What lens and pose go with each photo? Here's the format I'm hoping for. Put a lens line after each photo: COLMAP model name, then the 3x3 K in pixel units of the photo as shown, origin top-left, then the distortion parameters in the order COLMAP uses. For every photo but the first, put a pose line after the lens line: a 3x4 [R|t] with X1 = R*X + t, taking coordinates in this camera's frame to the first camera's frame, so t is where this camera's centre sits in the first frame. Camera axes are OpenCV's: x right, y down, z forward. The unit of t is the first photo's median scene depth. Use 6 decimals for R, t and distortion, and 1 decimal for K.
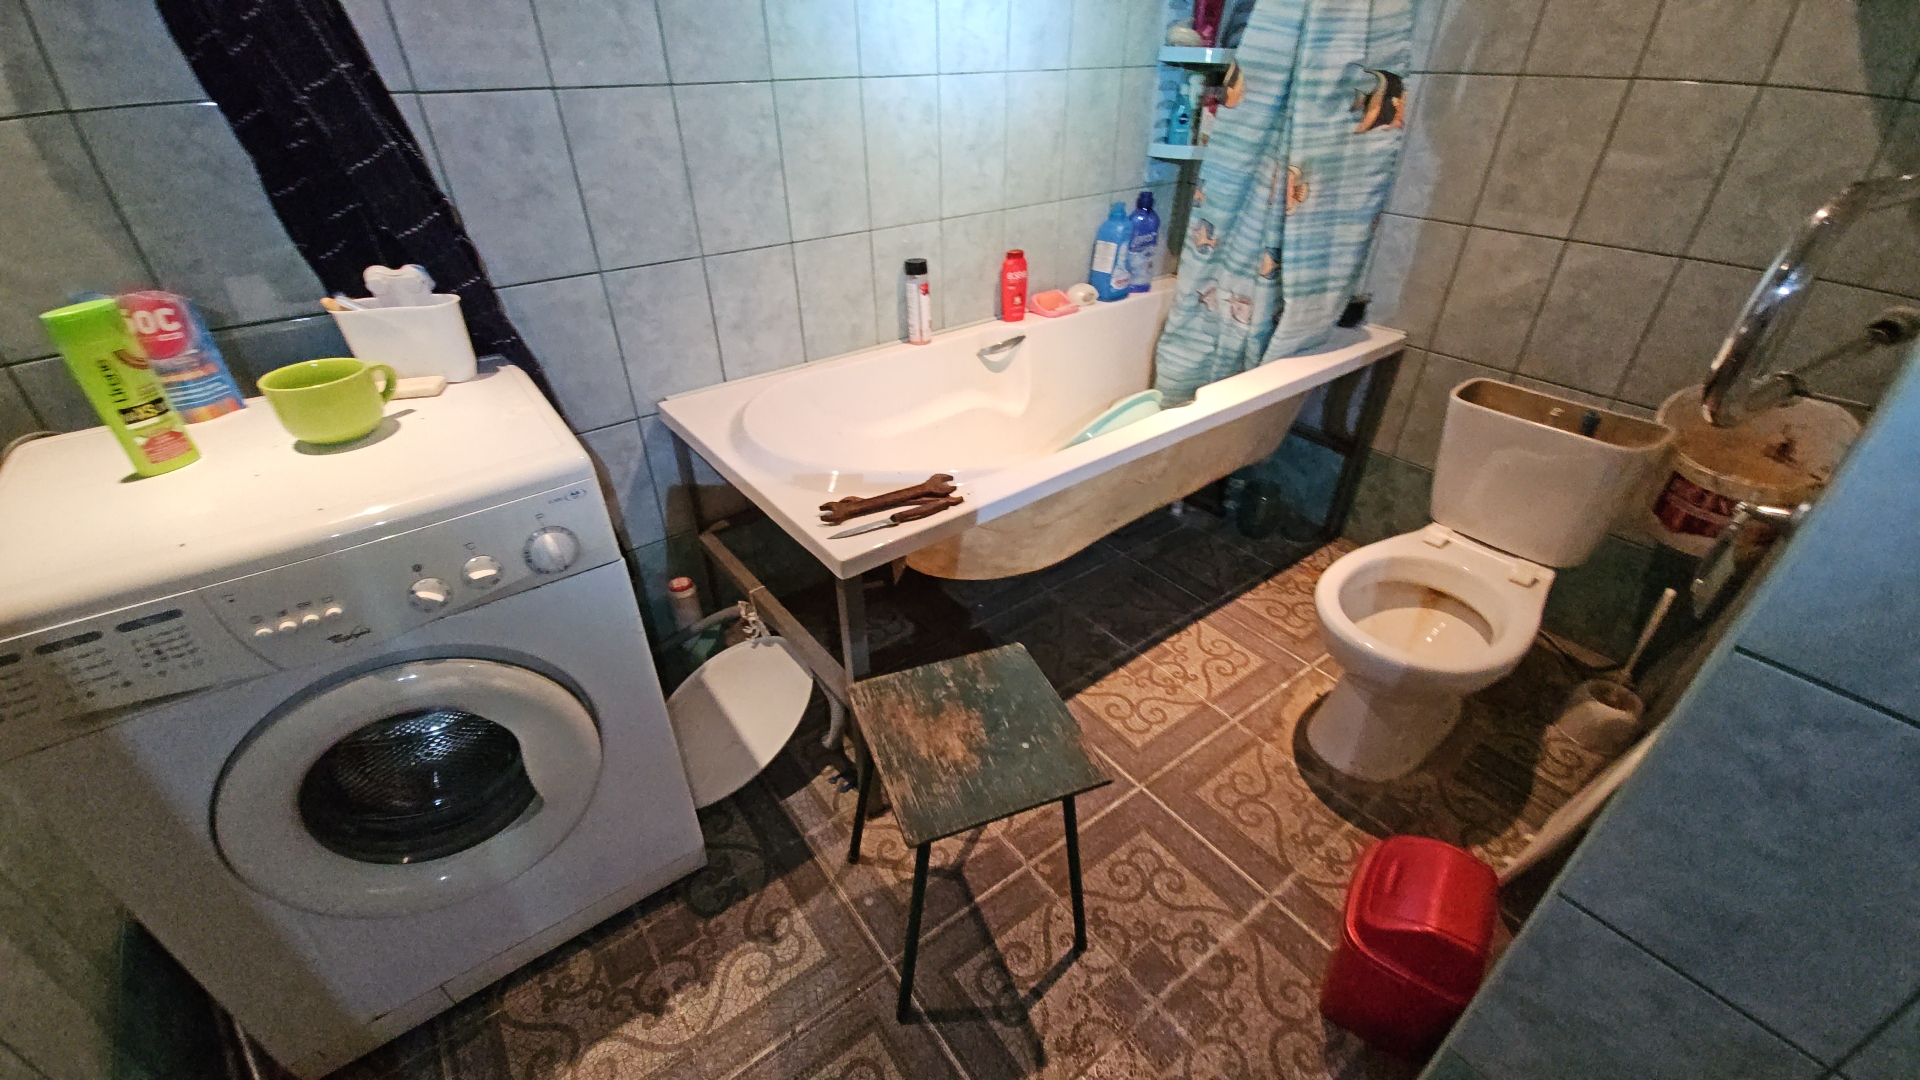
lens RADIAL K [[770.9, 0, 950.7], [0, 770.9, 547.2], [0, 0, 1]] dist [0.002132, -0.006565]
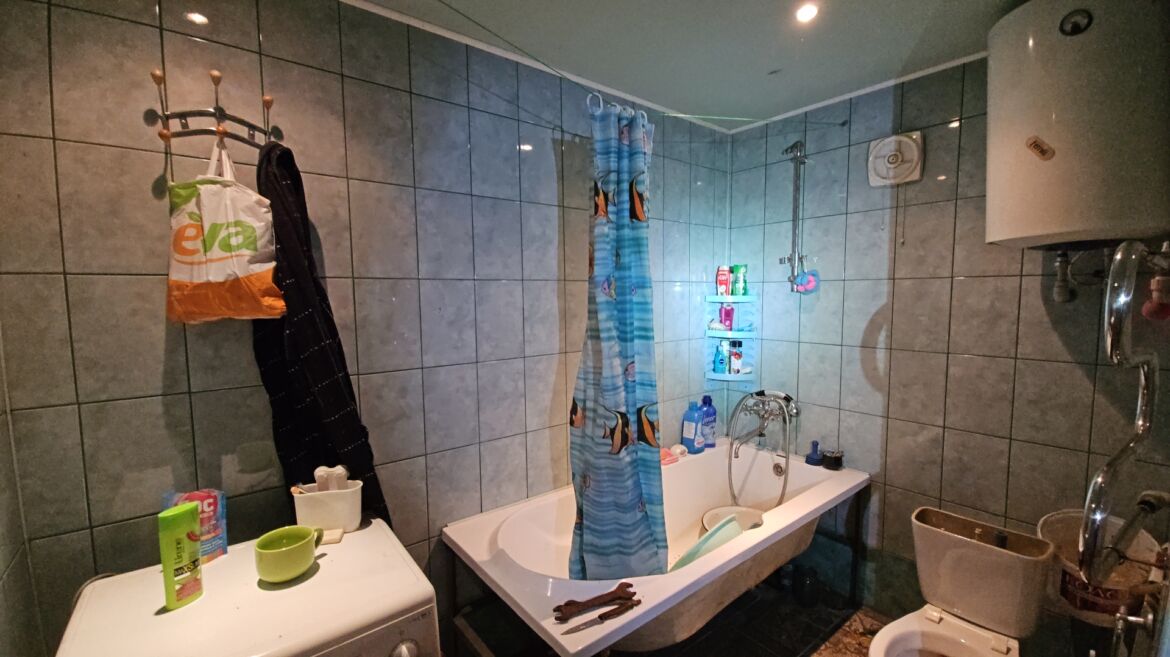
lens RADIAL K [[474.1, 0, 581.3], [0, 474.1, 334.9], [0, 0, 1]] dist [-0.001703, -0.000414]
pose [[0.999850, -0.002898, 0.017059, -0.088234], [0.010682, 0.878951, -0.476792, -0.057967], [-0.013612, 0.476903, 0.878850, -0.093987]]
